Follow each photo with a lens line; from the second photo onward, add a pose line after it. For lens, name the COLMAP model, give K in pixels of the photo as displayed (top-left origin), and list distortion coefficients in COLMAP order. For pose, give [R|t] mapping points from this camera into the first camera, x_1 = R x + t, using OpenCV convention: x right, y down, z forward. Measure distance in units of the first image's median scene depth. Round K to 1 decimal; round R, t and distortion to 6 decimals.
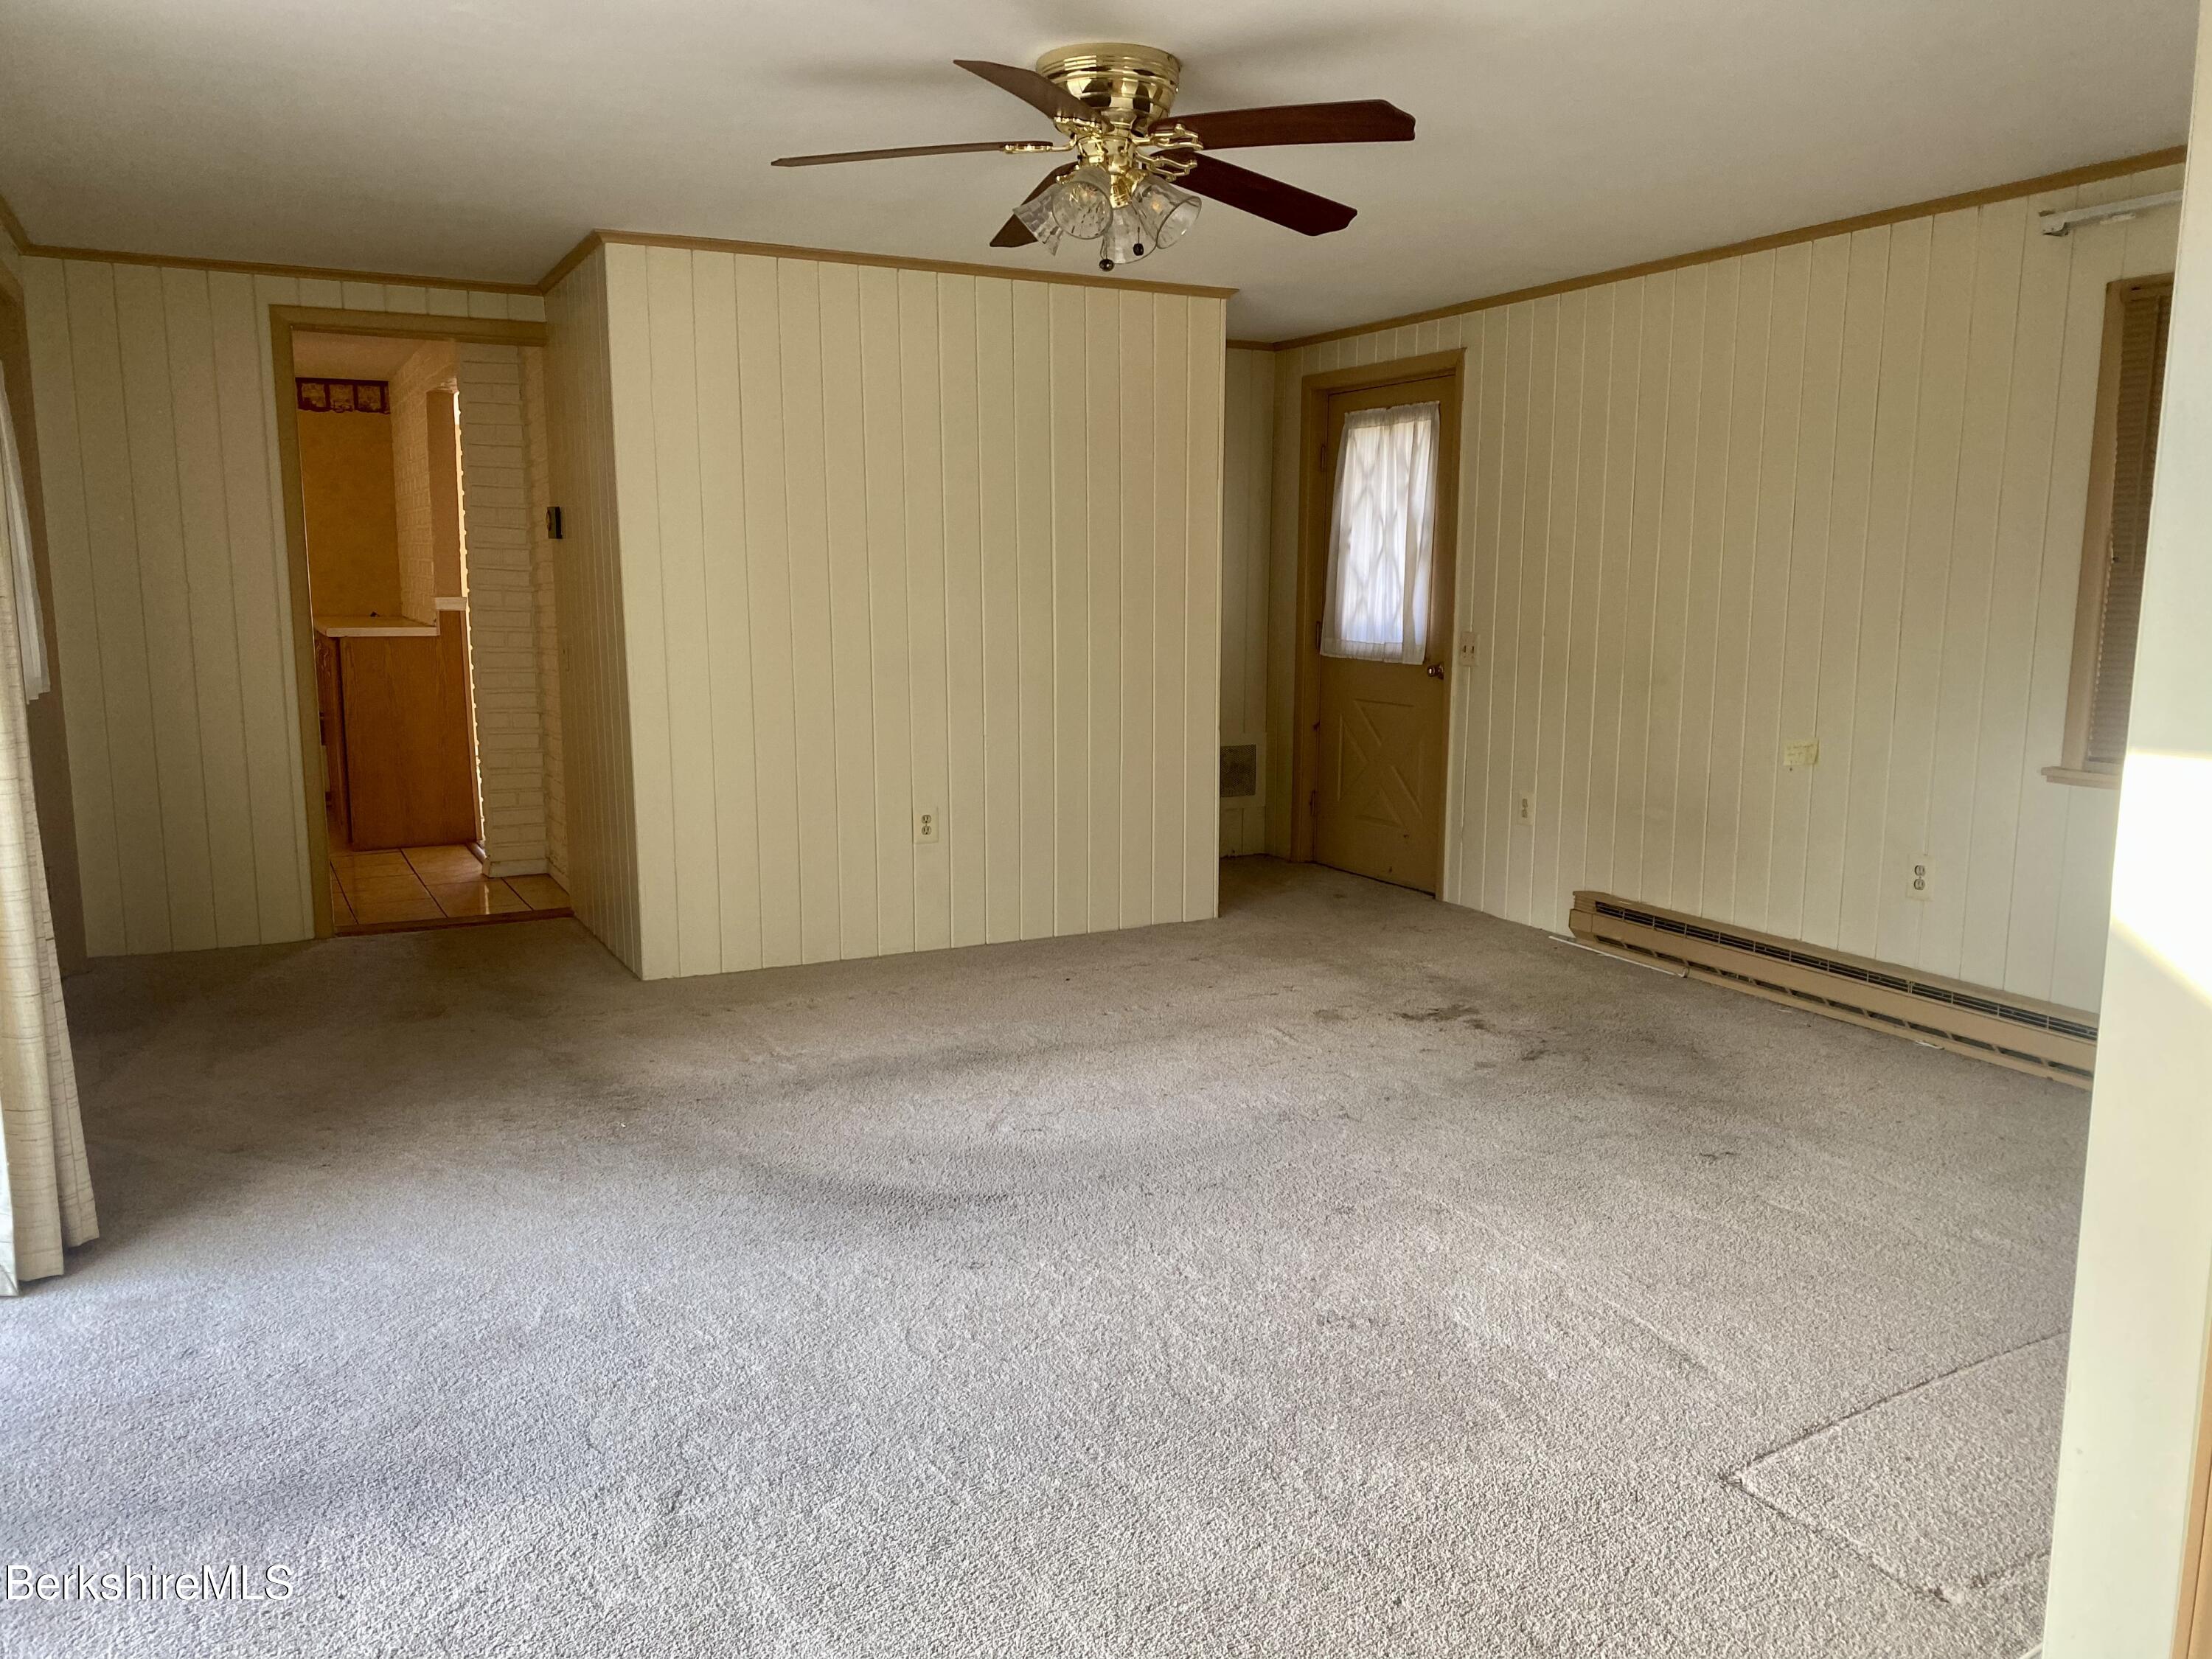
lens RADIAL K [[1667.3, 0, 1107.1], [0, 1667.3, 830.9], [0, 0, 1]] dist [0.007406, -0.027975]
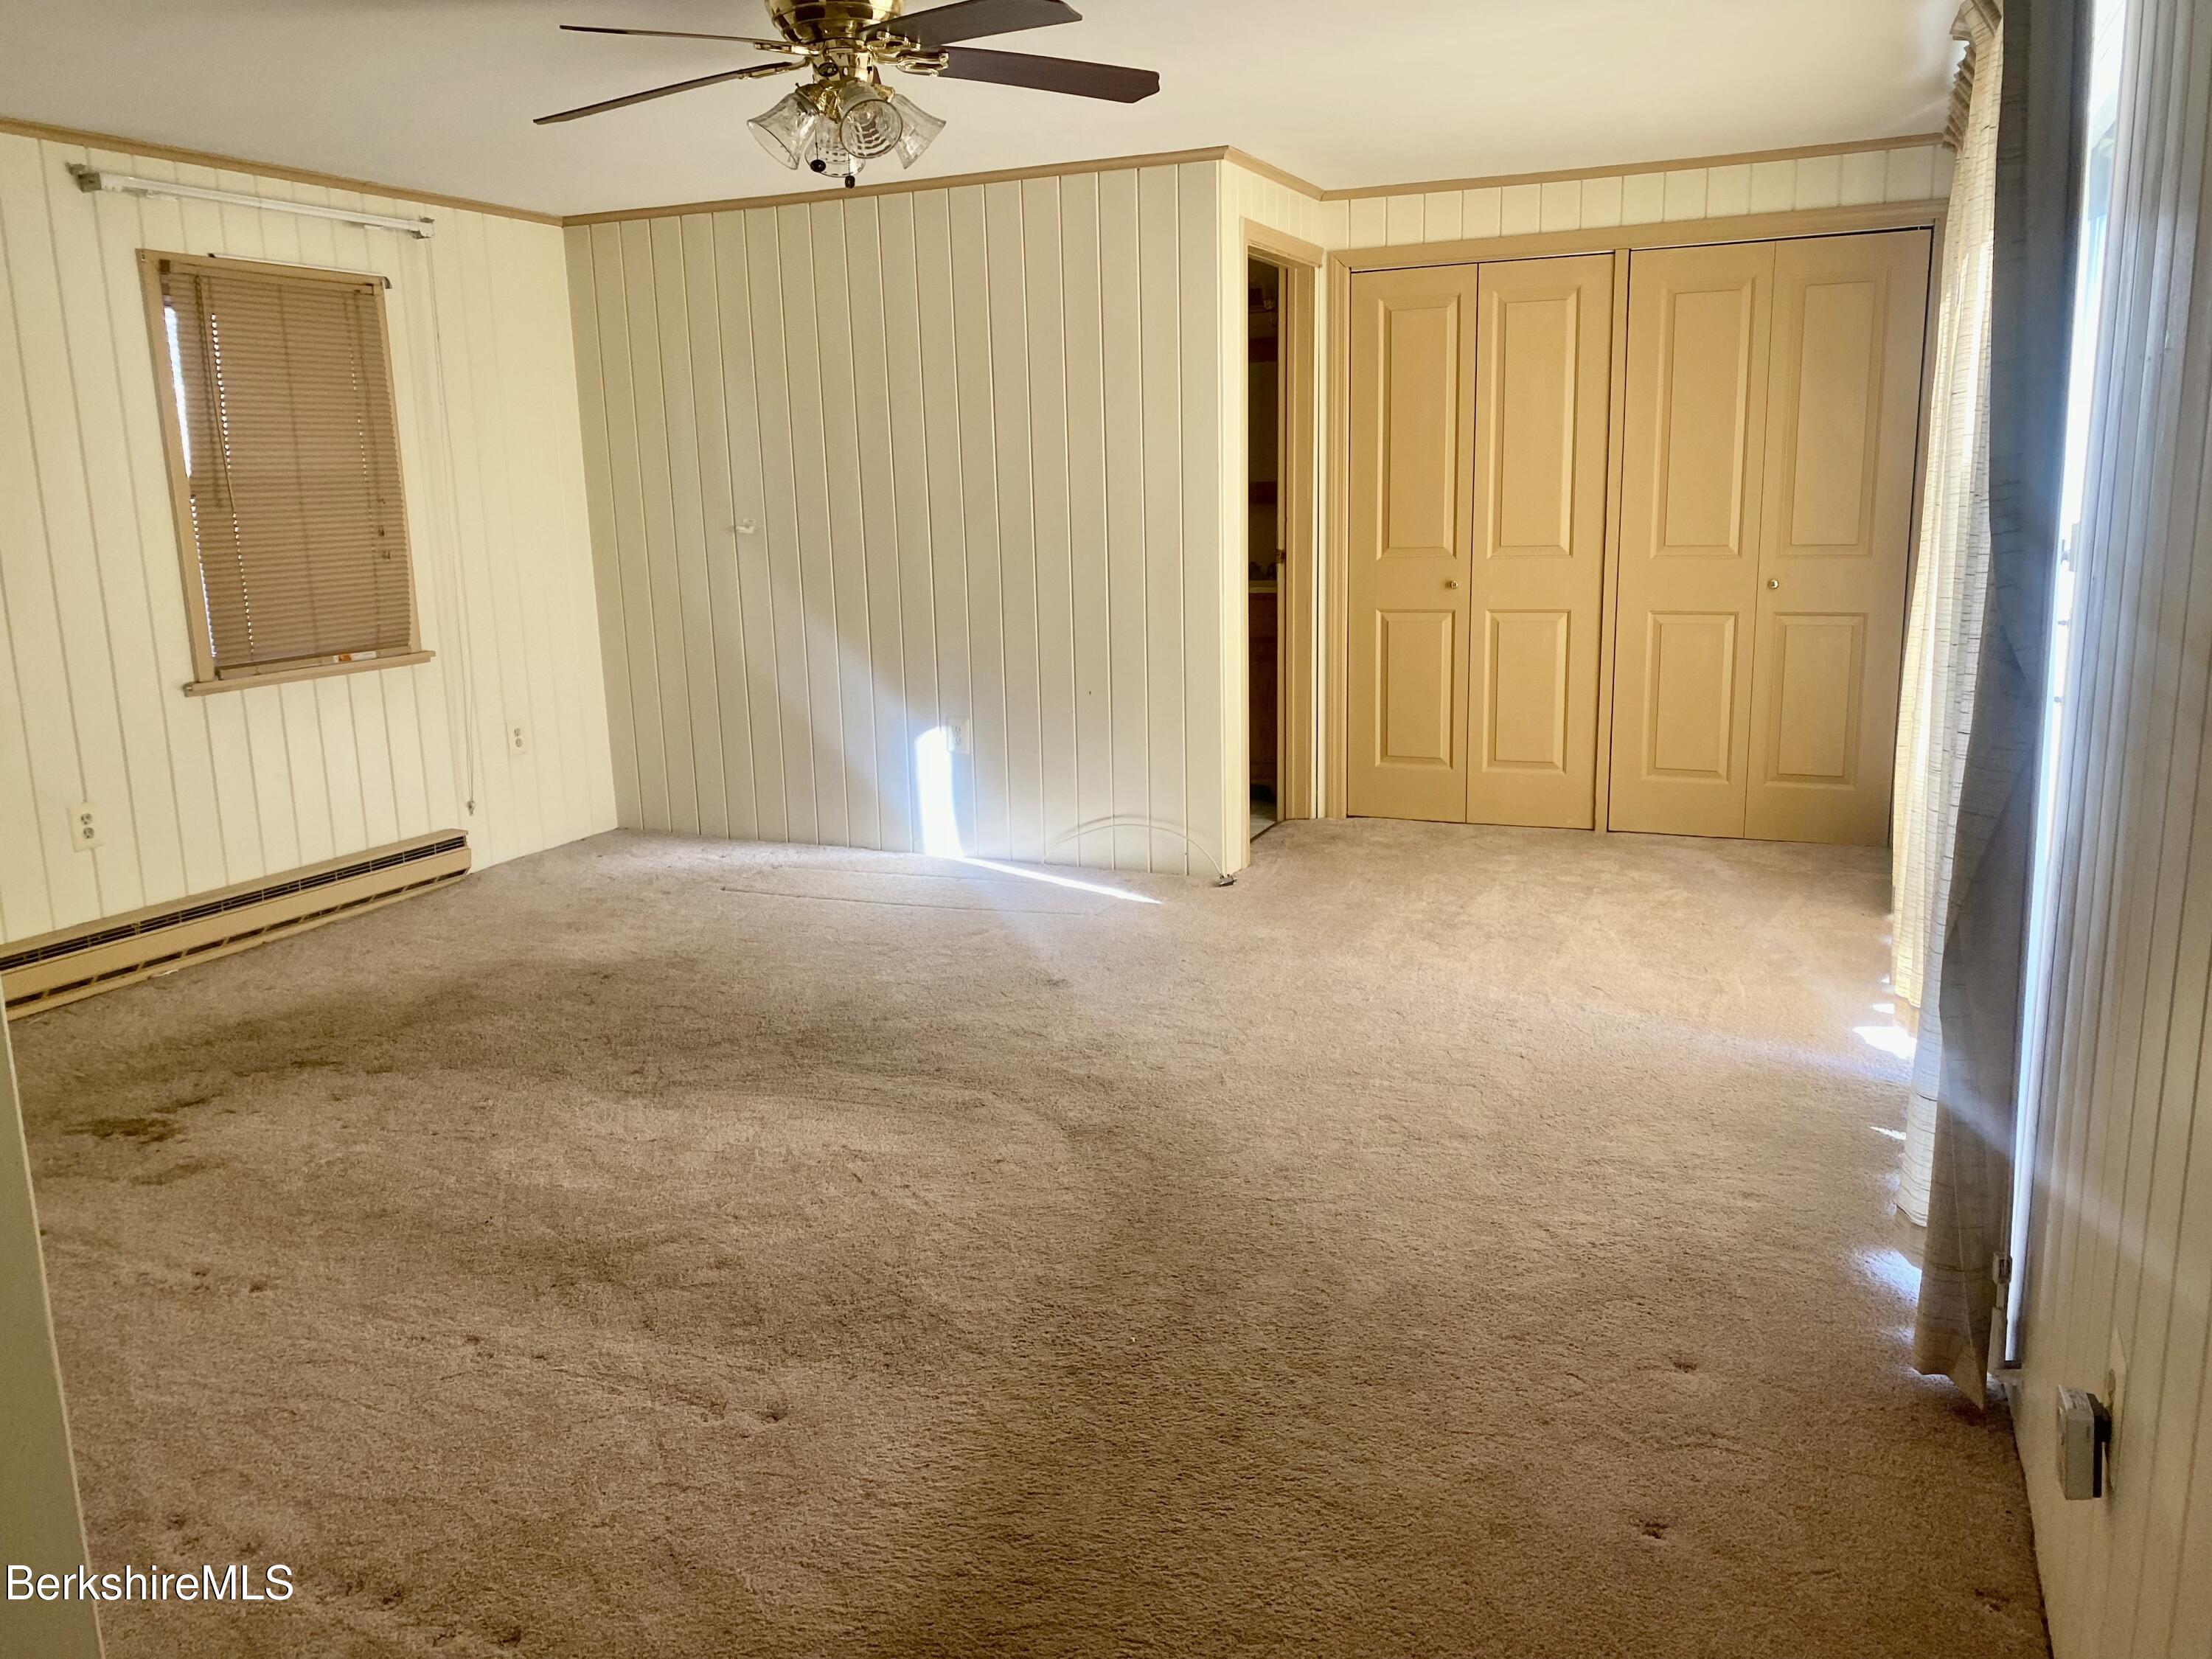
lens RADIAL K [[1694.7, 0, 1107.6], [0, 1694.7, 825.2], [0, 0, 1]] dist [0.002482, 0.000731]
pose [[-0.613647, -0.161950, 0.772793, -0.646876], [0.132651, 0.943683, 0.303096, -0.194300], [-0.778358, 0.288505, -0.557605, 1.089171]]
